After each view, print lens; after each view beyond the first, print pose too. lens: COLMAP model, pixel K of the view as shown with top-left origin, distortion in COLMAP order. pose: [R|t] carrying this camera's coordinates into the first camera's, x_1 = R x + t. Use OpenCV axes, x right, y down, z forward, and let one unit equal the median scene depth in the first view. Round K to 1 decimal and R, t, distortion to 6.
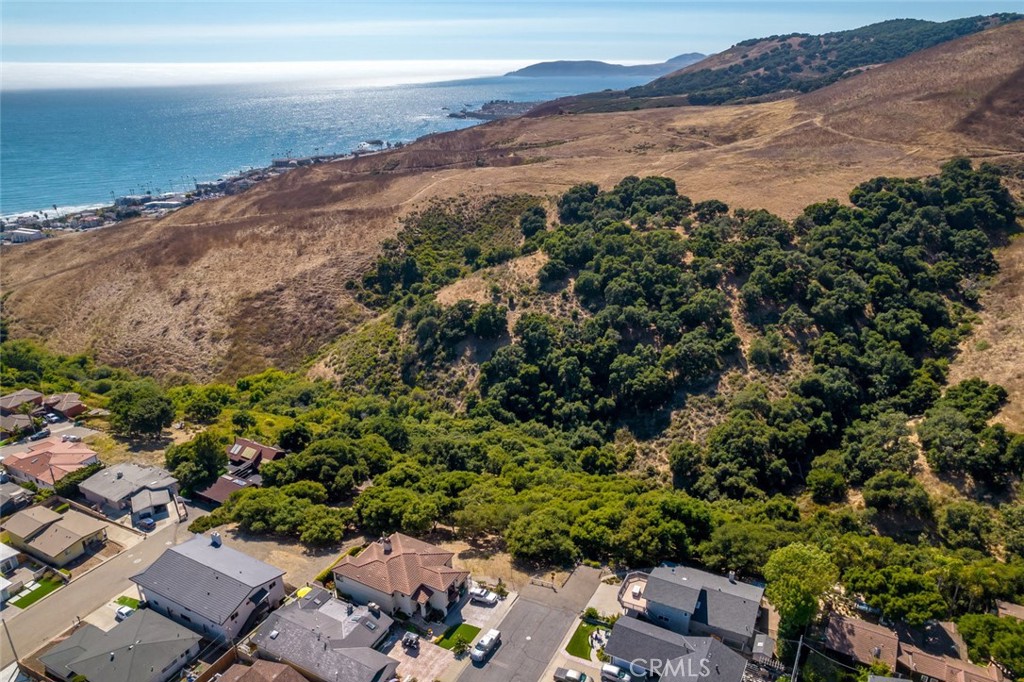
lens RADIAL K [[689.4, 0, 532.3], [0, 689.4, 325.7], [0, 0, 1]] dist [-0.048076, 0.016993]
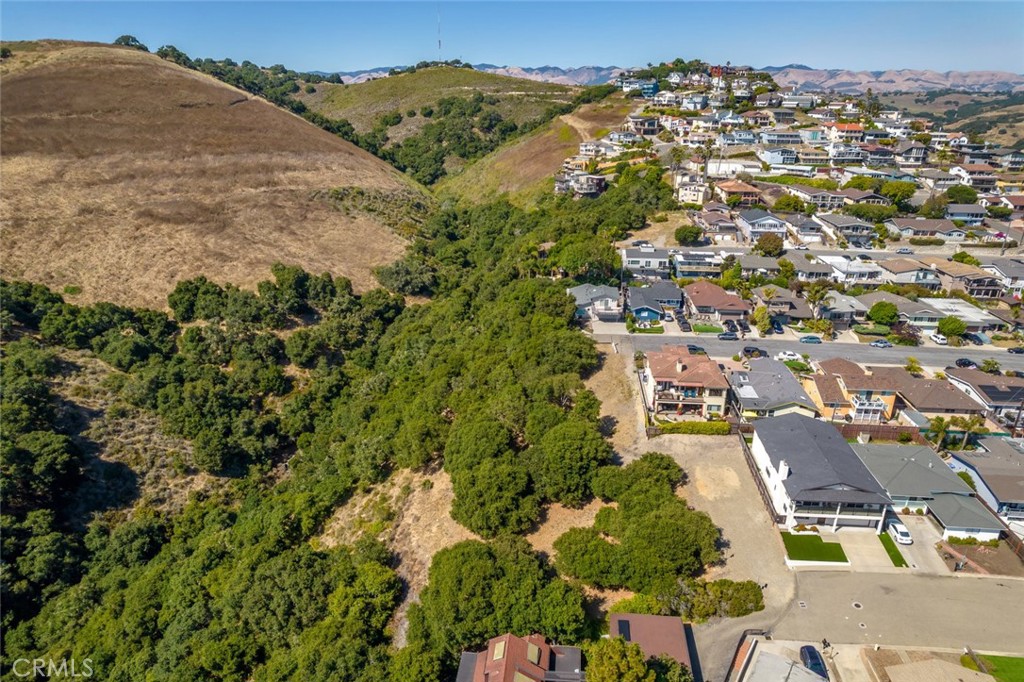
lens RADIAL K [[653.5, 0, 509.2], [0, 653.5, 345.6], [0, 0, 1]] dist [-0.079750, 0.066231]
pose [[-0.376145, -0.328827, 0.866249, -0.446088], [0.333410, 0.824249, 0.457658, -0.121506], [-0.864496, 0.460962, -0.200403, 0.639348]]
